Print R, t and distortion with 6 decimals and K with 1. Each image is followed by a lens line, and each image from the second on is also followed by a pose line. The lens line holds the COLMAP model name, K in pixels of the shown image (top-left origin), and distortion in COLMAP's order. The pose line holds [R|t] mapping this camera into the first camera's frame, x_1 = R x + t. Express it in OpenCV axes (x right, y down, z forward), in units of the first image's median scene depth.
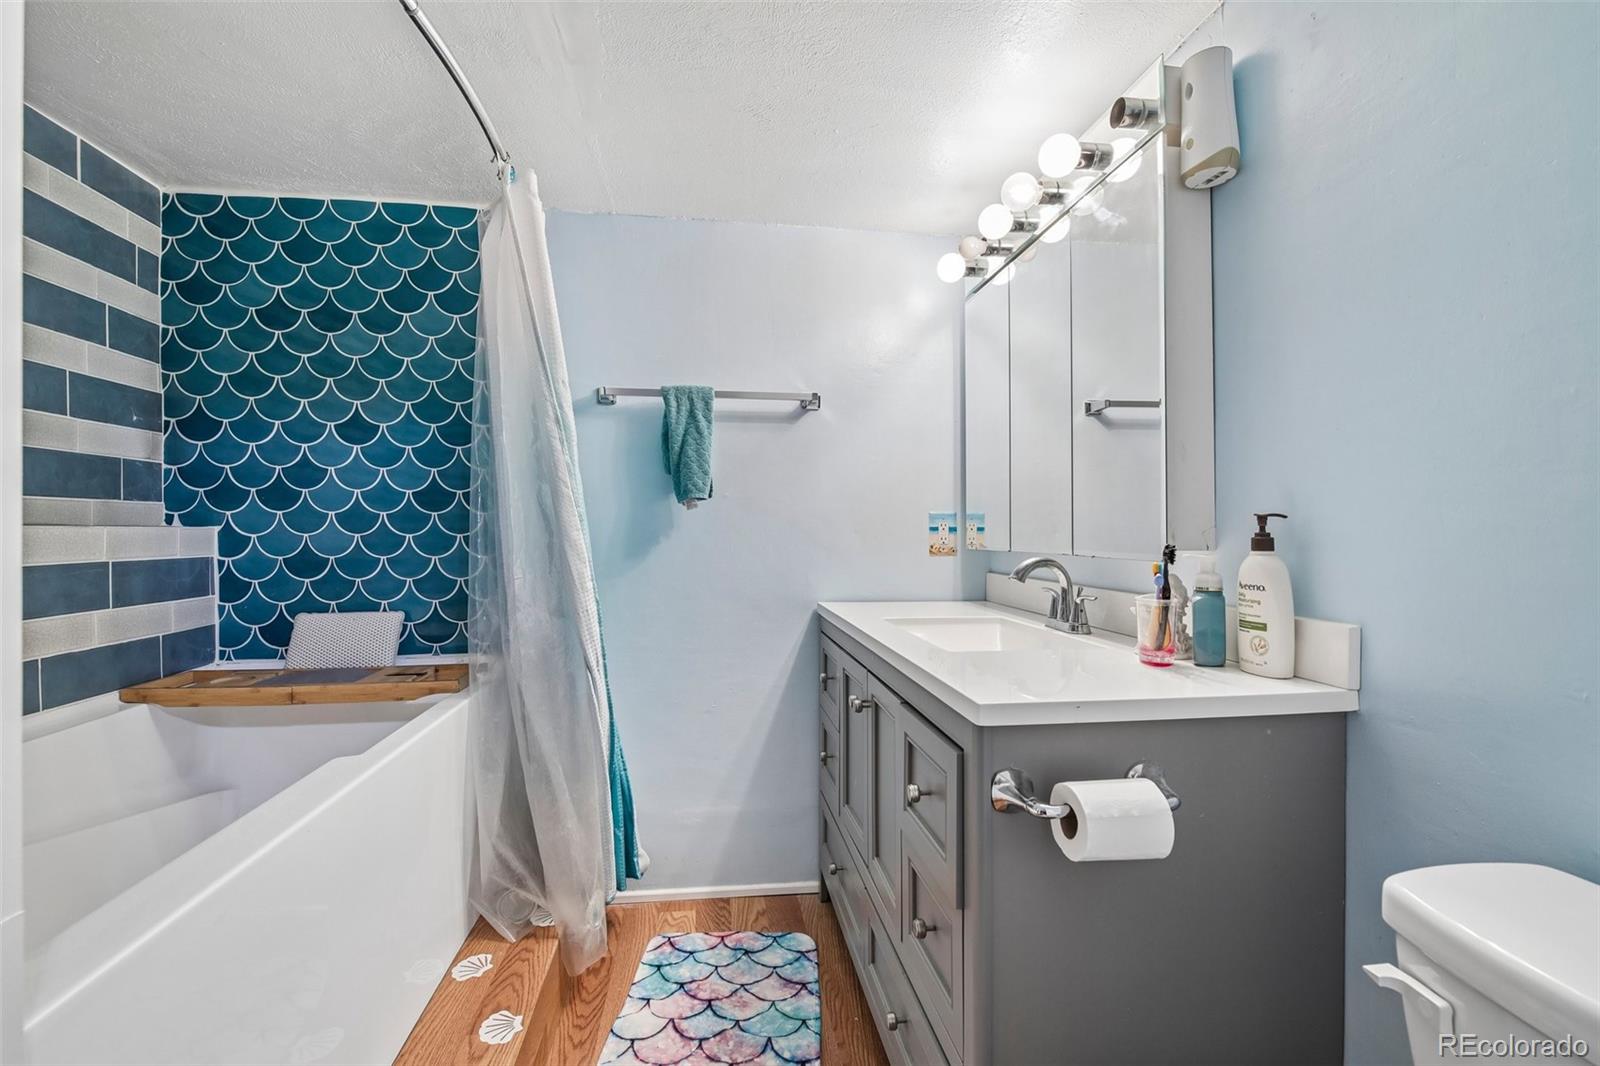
lens RADIAL K [[703.3, 0, 800.0], [0, 703.3, 533.0], [0, 0, 1]] dist [0.000485, -0.000177]
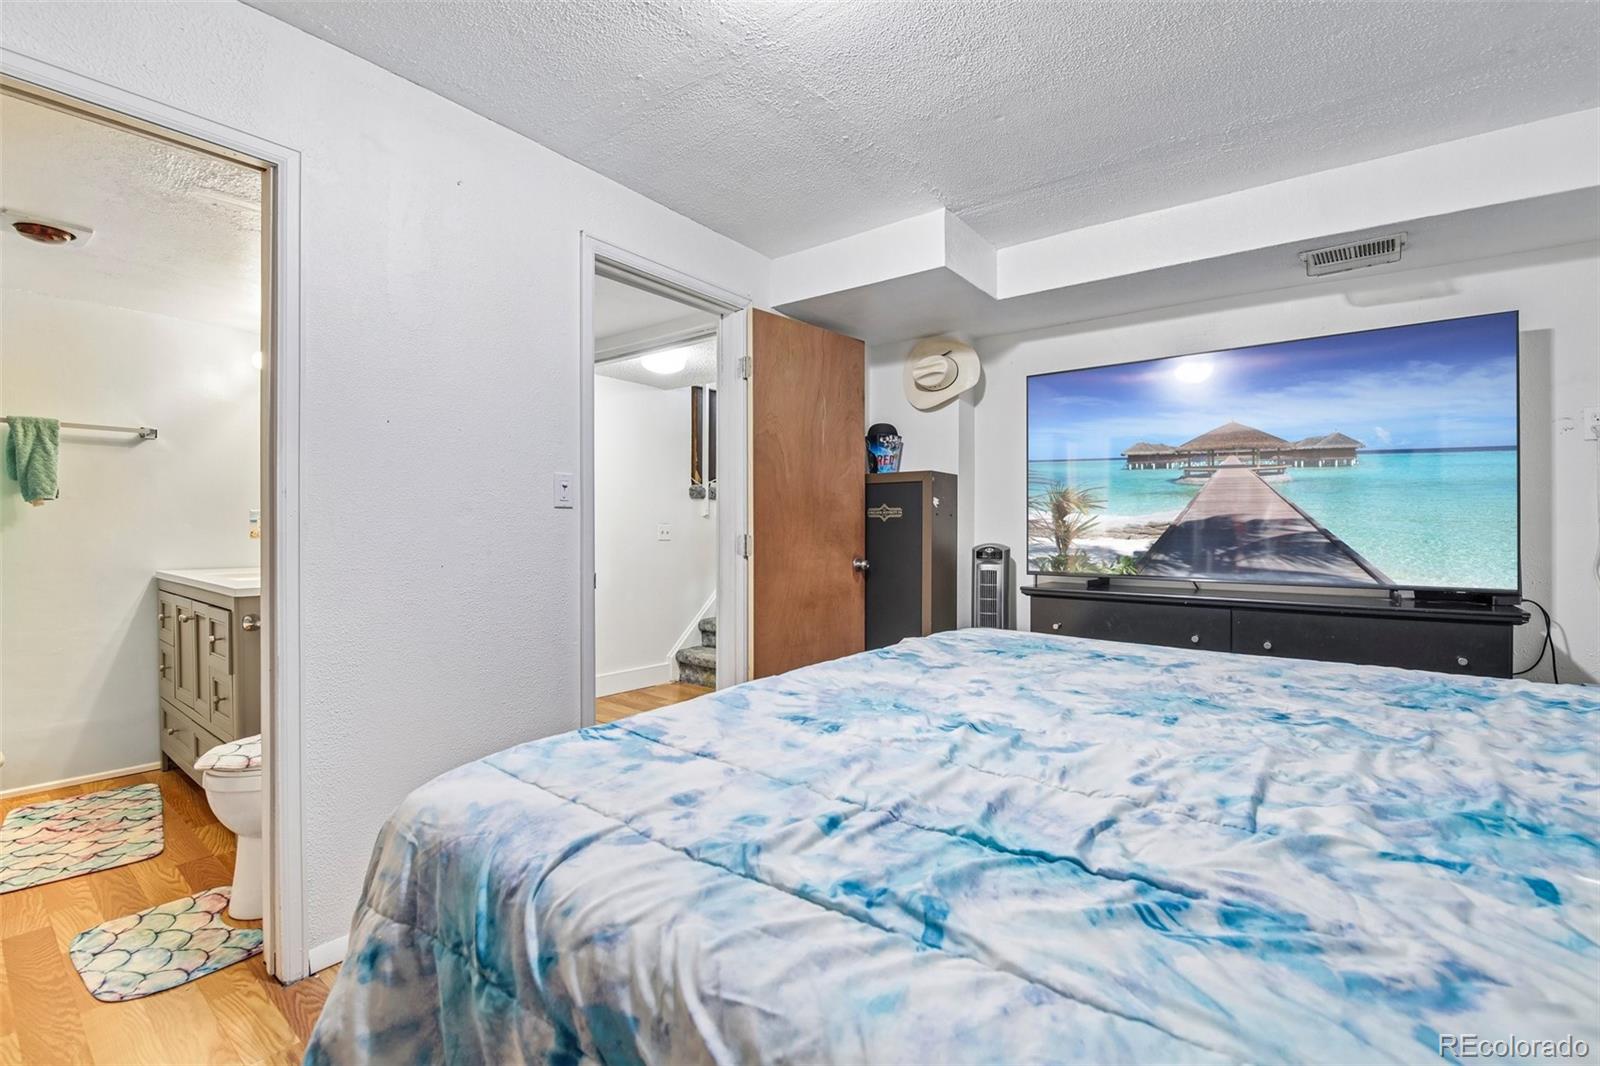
lens RADIAL K [[721.8, 0, 800.0], [0, 721.8, 533.0], [0, 0, 1]] dist [-0.027569, -0.000280]
pose [[0.720480, -0.007017, 0.693440, -0.027106], [-0.001059, 0.999937, 0.011219, 0.001161], [-0.693475, -0.008818, 0.720427, -1.042873]]
